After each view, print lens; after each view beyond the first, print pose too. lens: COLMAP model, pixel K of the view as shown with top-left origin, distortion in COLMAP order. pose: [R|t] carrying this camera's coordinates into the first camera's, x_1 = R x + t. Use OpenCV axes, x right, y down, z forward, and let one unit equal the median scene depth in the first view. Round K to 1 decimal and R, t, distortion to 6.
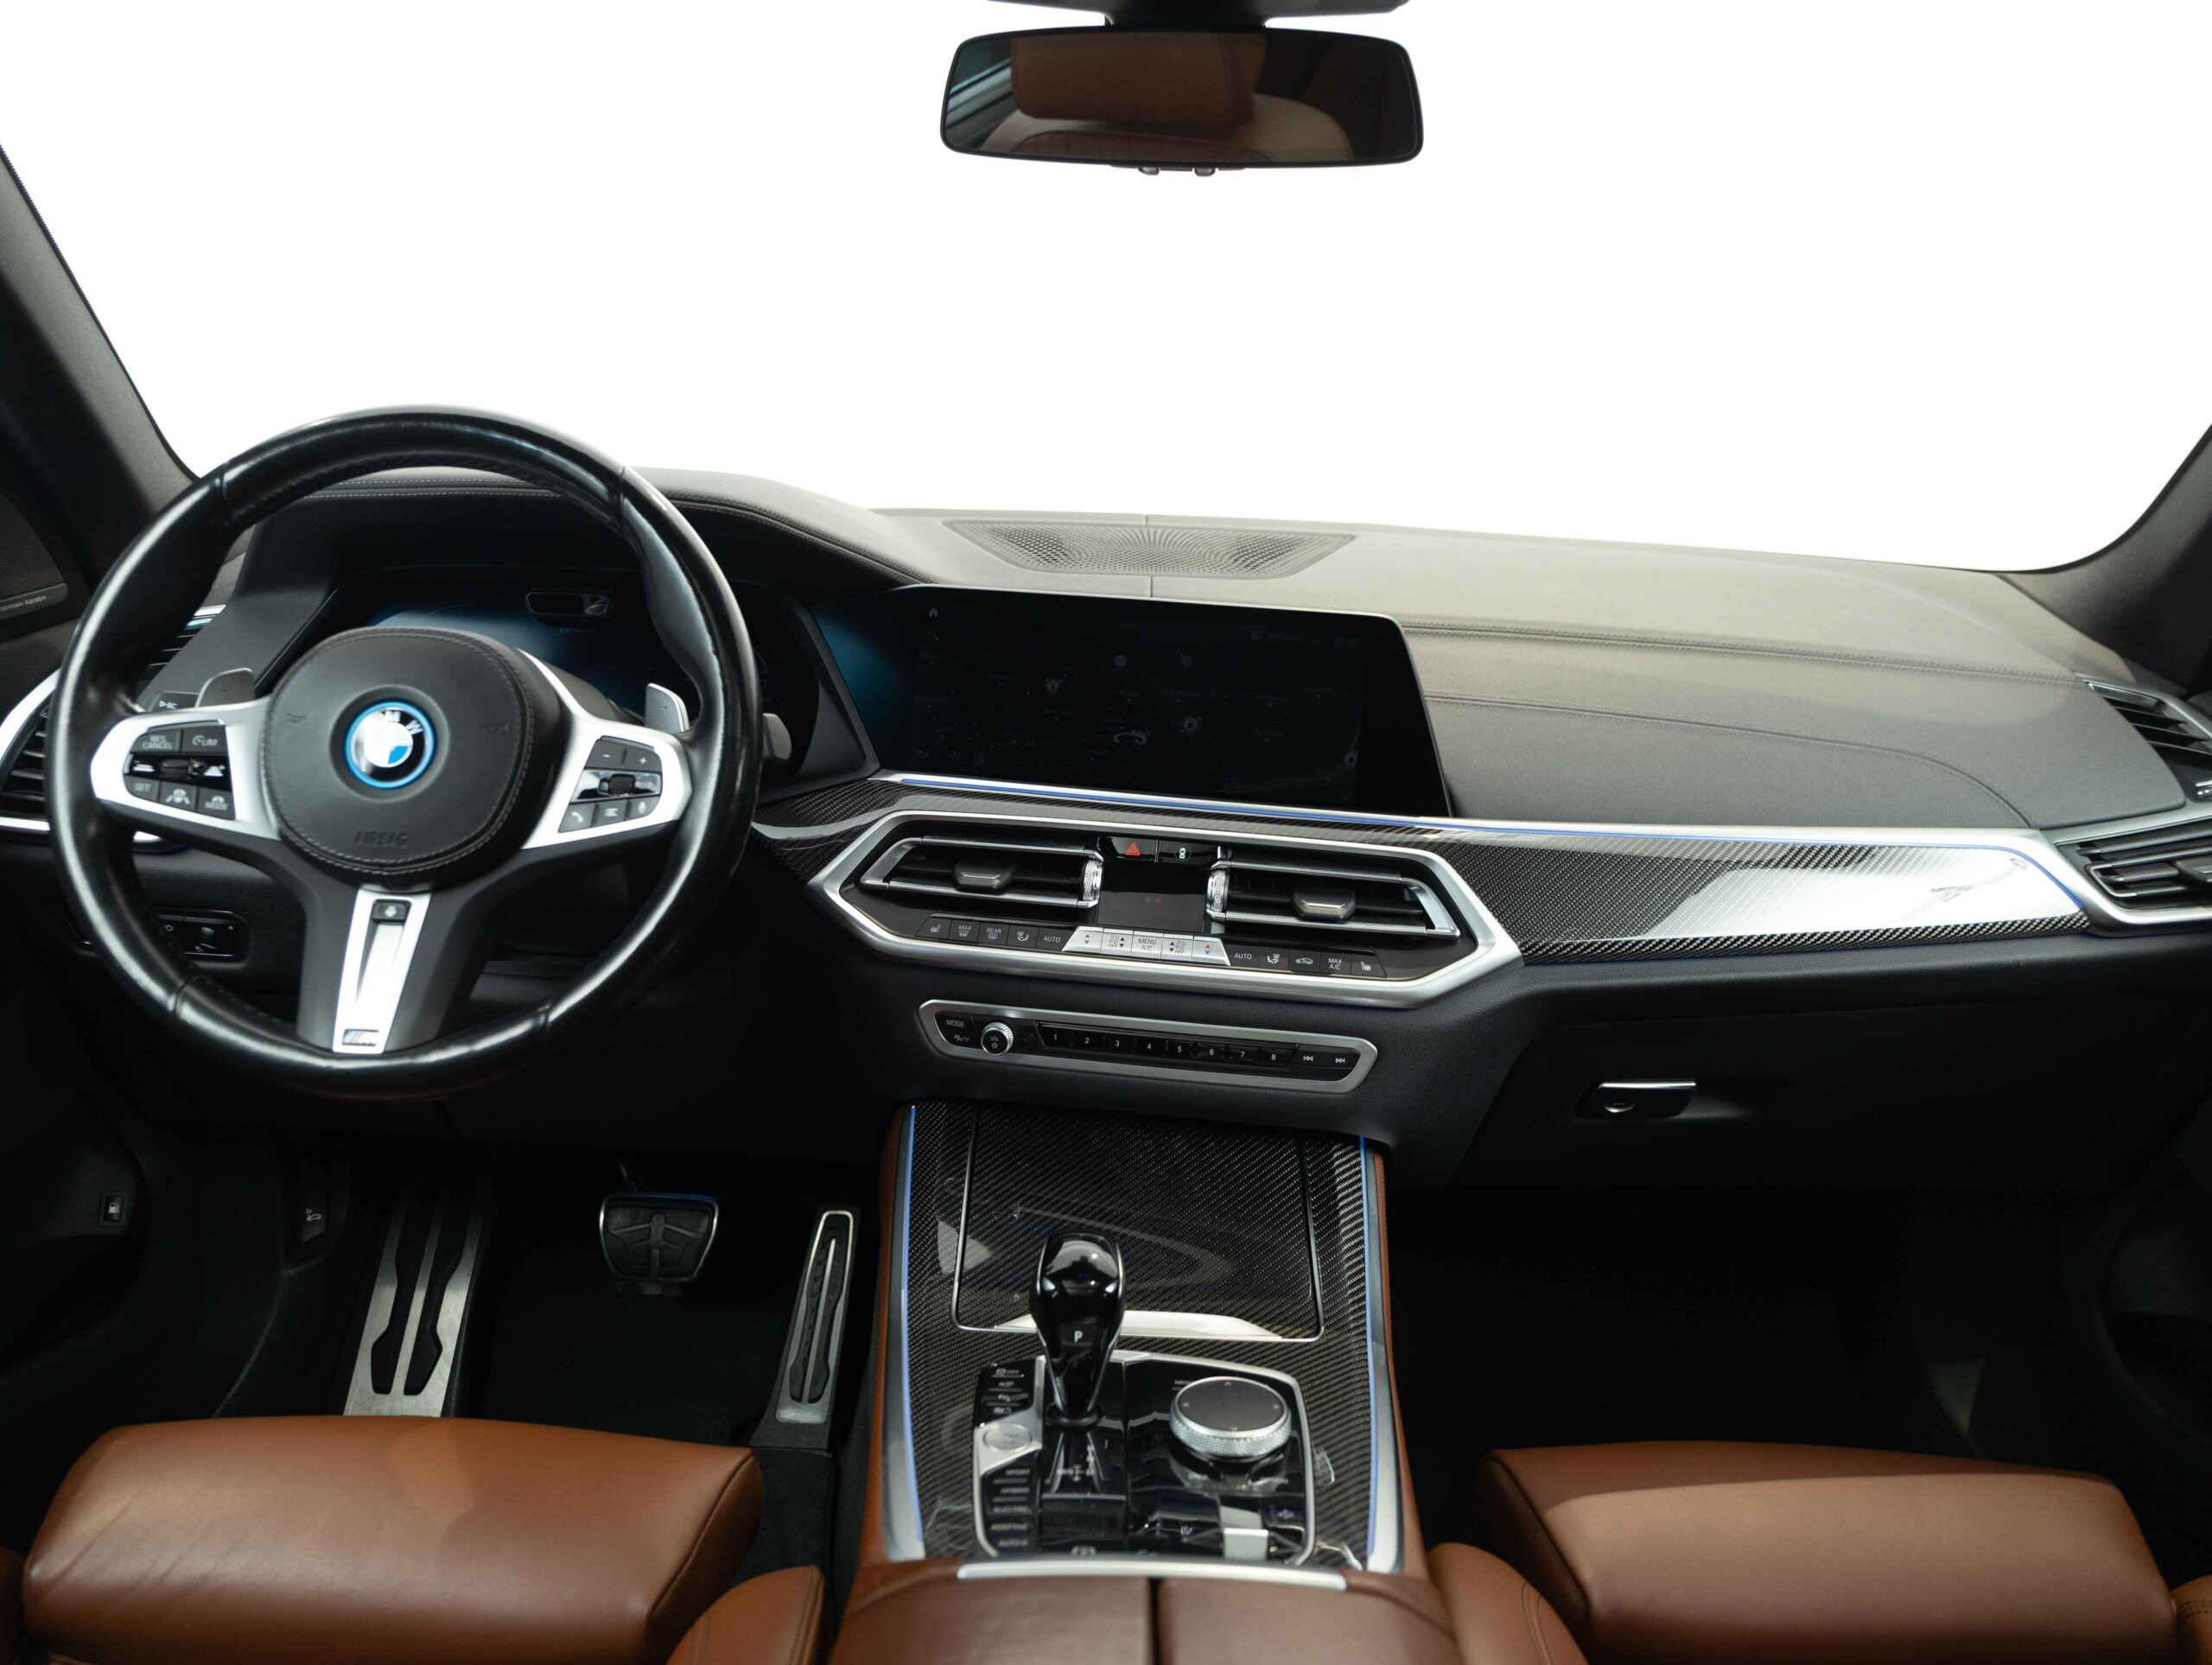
lens RADIAL K [[1508.3, 0, 1106.0], [0, 1508.3, 832.5], [0, 0, 1]] dist [0.004637, 0.001642]
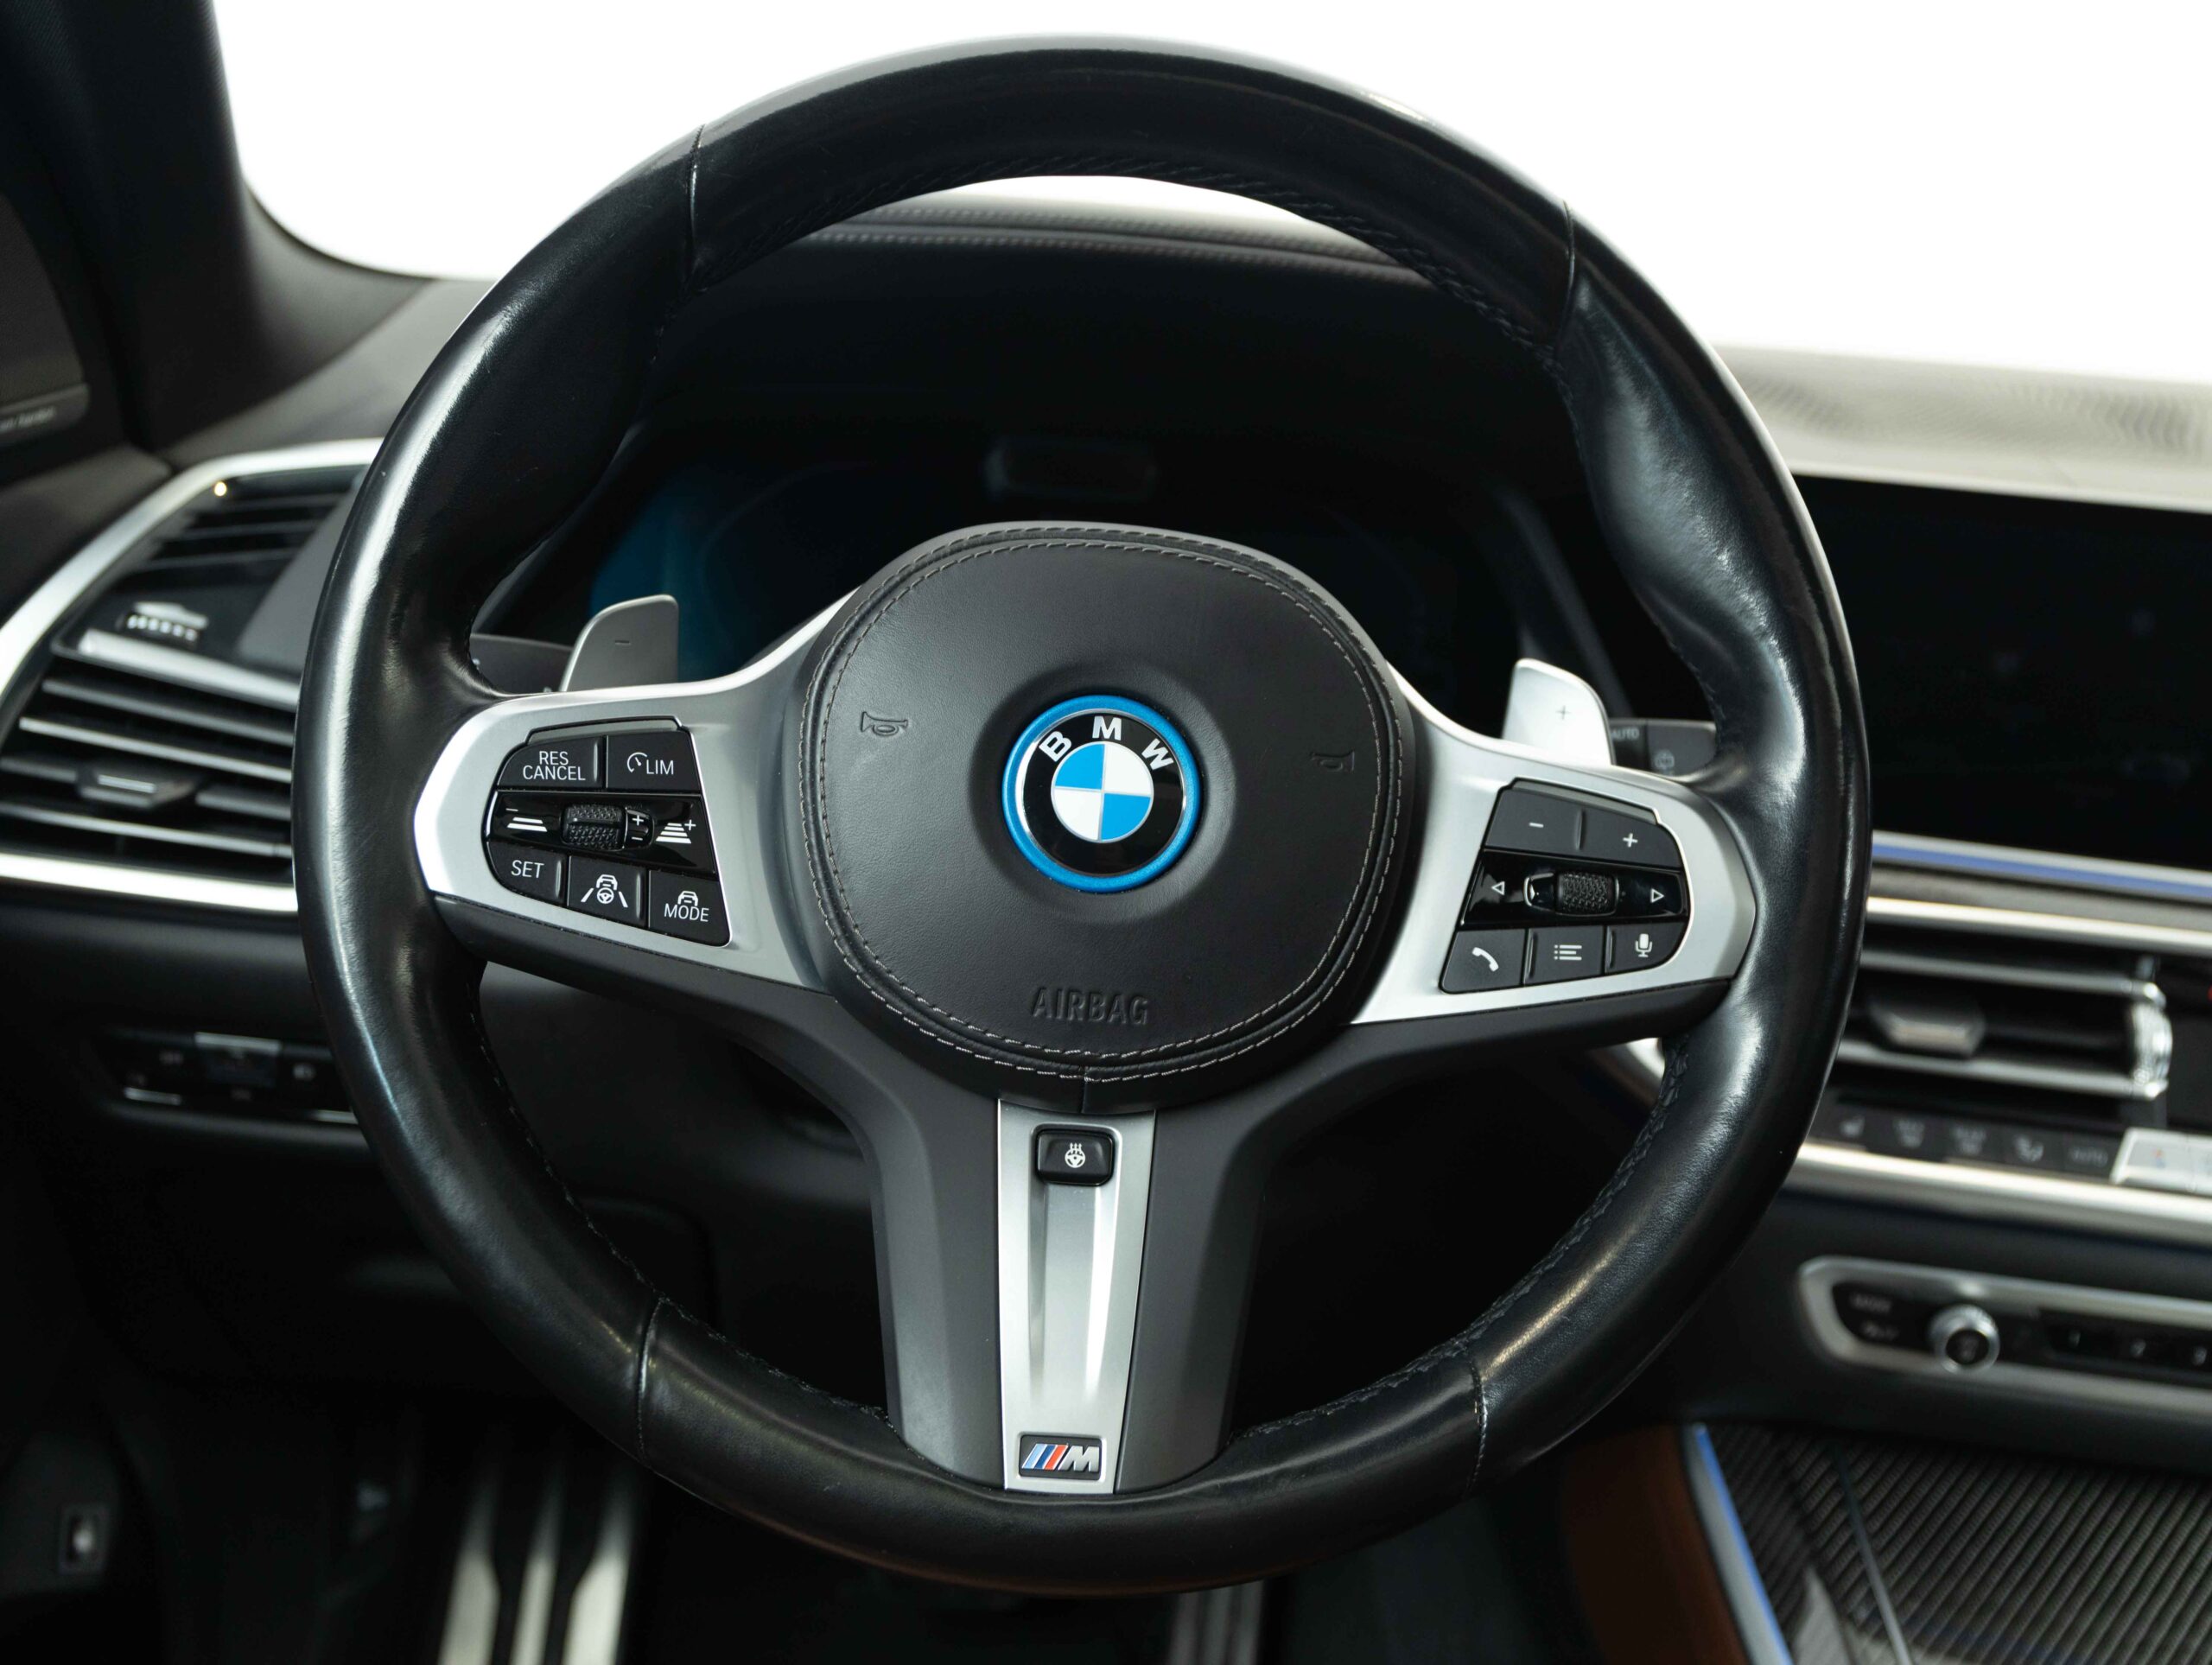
lens RADIAL K [[1920.9, 0, 1106.0], [0, 1920.9, 832.5], [0, 0, 1]] dist [0.004966, 0.008408]
pose [[0.997066, 0.029732, 0.070542, -0.506114], [-0.032634, 0.998652, 0.040352, -0.068372], [-0.069248, -0.042536, 0.996692, 0.426623]]
